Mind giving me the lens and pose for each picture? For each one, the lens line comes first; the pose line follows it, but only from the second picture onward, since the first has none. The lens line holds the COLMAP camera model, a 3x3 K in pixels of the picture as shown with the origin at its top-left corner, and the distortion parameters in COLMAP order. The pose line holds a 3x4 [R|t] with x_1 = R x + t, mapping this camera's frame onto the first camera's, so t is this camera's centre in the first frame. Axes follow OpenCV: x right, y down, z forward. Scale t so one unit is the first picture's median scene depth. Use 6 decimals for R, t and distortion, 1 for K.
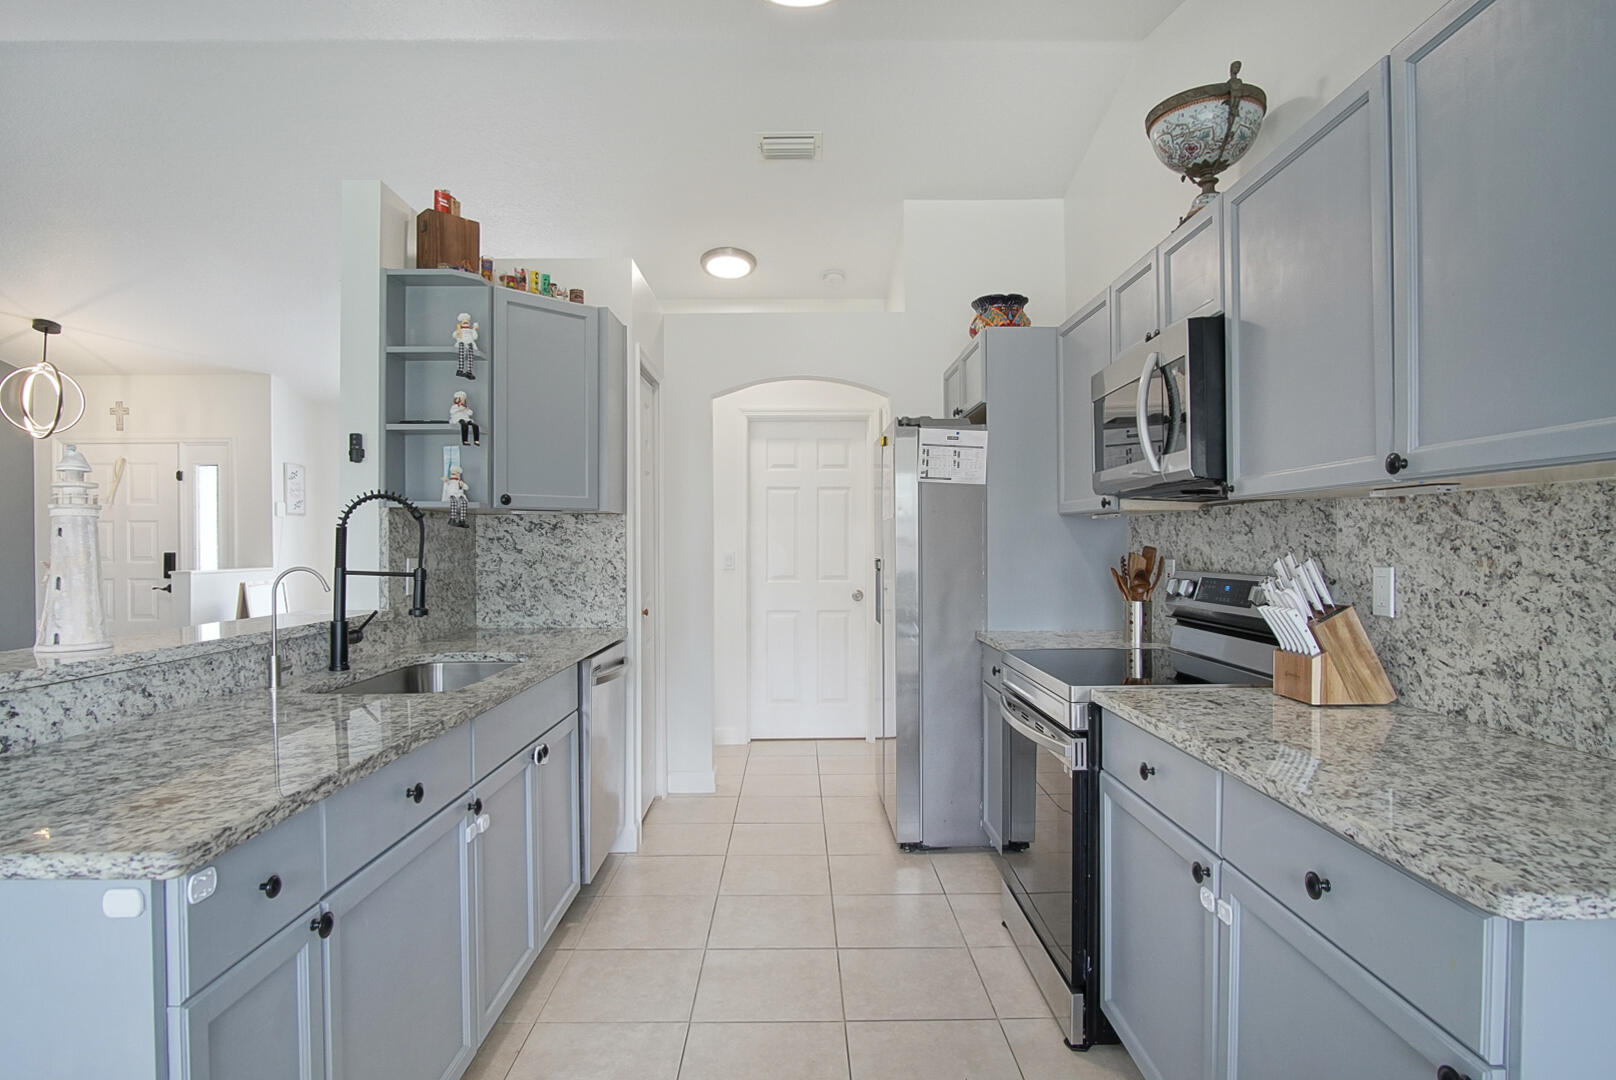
lens RADIAL K [[864.1, 0, 804.3], [0, 864.1, 543.5], [0, 0, 1]] dist [-0.033973, 0.009113]
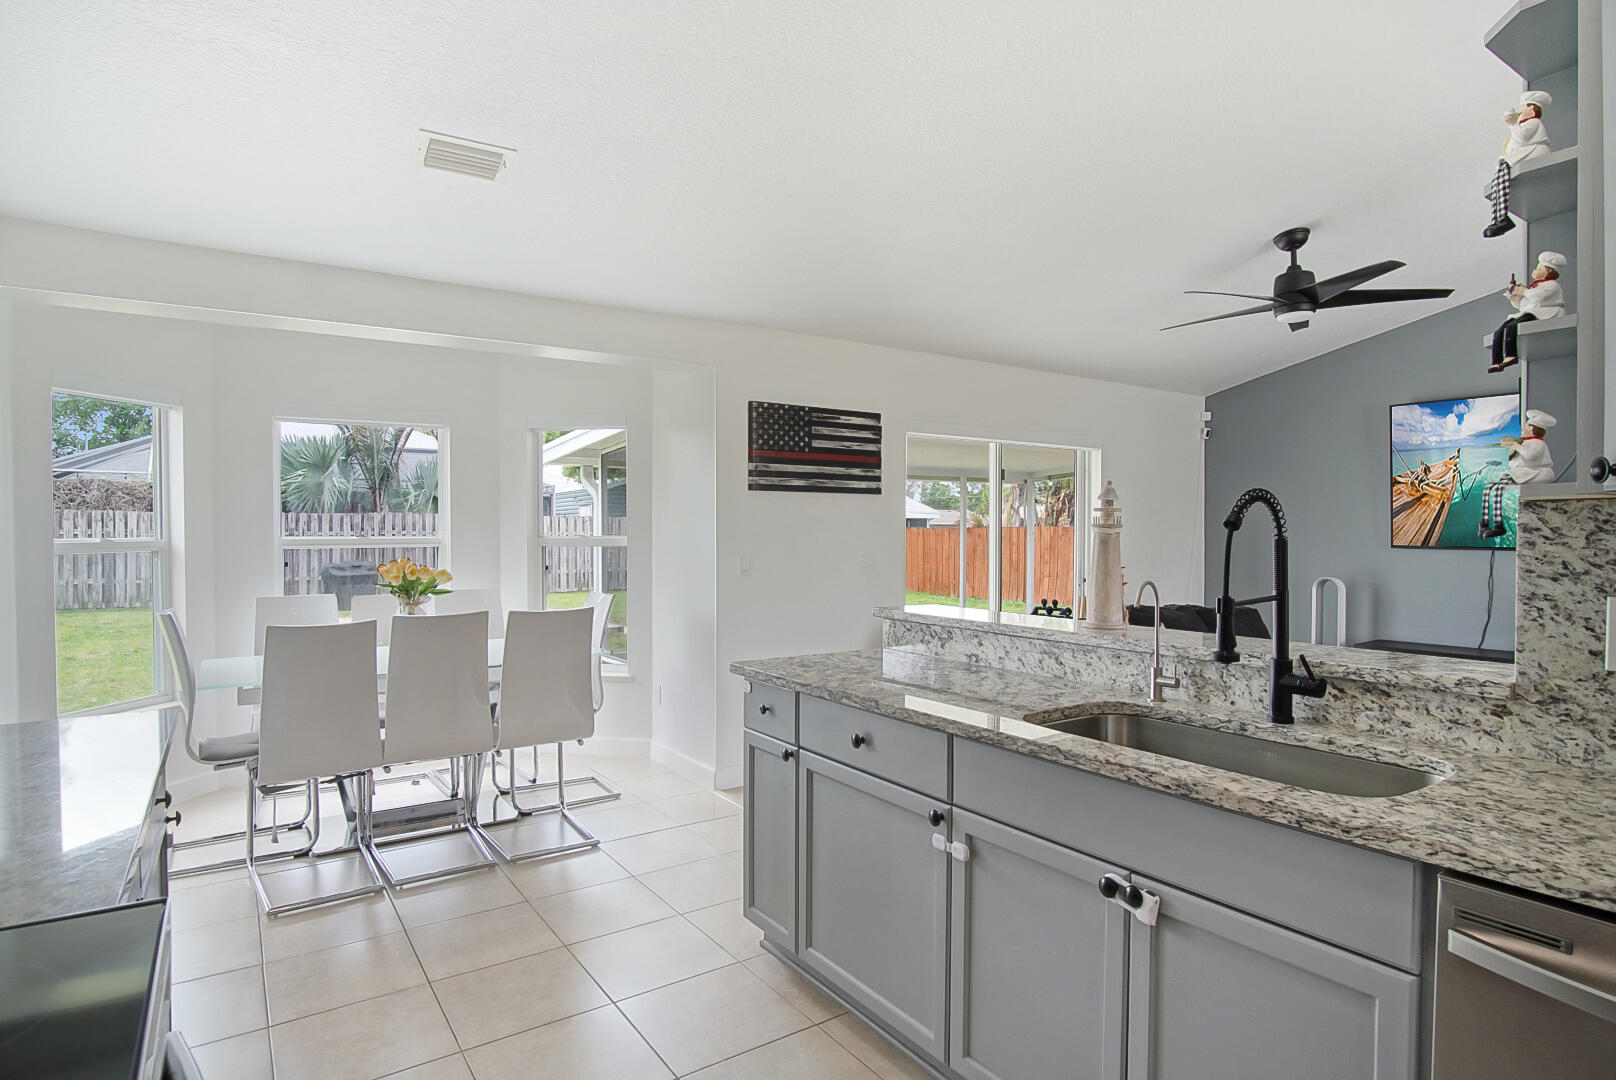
lens RADIAL K [[864.1, 0, 804.3], [0, 864.1, 543.5], [0, 0, 1]] dist [-0.033973, 0.009113]
pose [[-0.830771, 0.012865, -0.556465, 0.326972], [0.003343, 0.999830, 0.018124, -0.039187], [0.556604, 0.013196, -0.830673, 1.856398]]
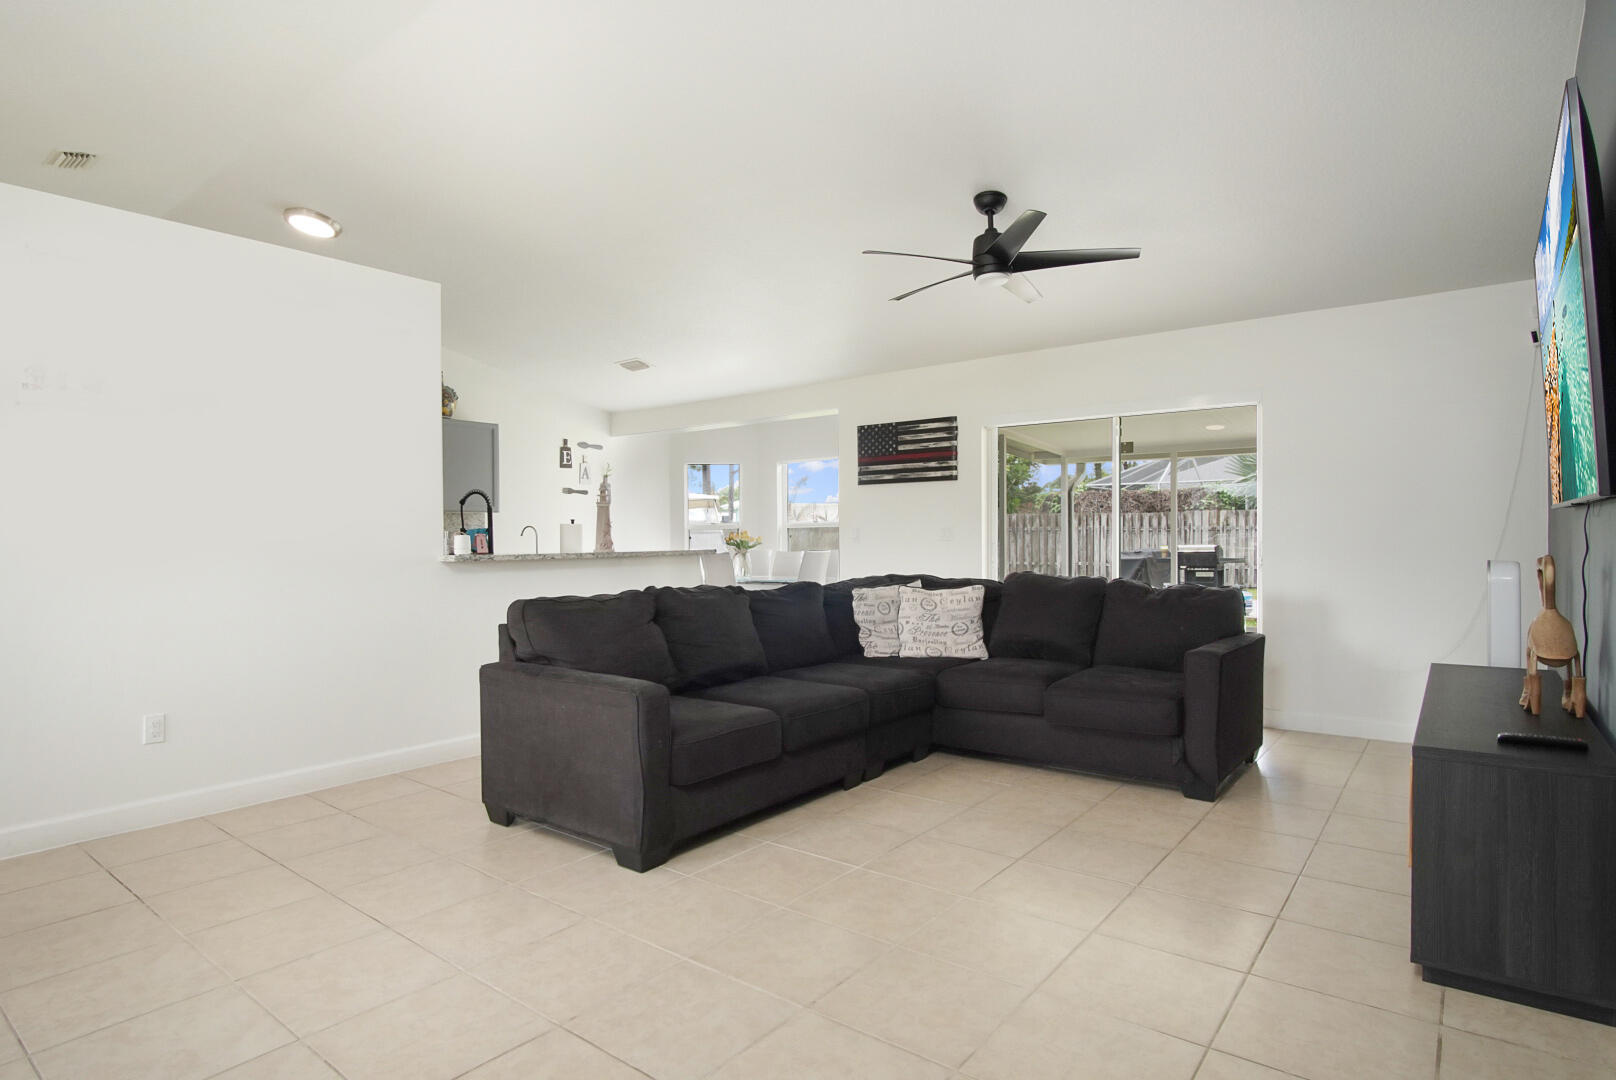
lens RADIAL K [[864.1, 0, 804.3], [0, 864.1, 543.5], [0, 0, 1]] dist [-0.033973, 0.009113]
pose [[-0.779160, 0.006174, 0.626795, -3.186300], [0.011880, 0.999917, 0.004918, 0.089132], [-0.626713, 0.011278, -0.779169, 2.814845]]
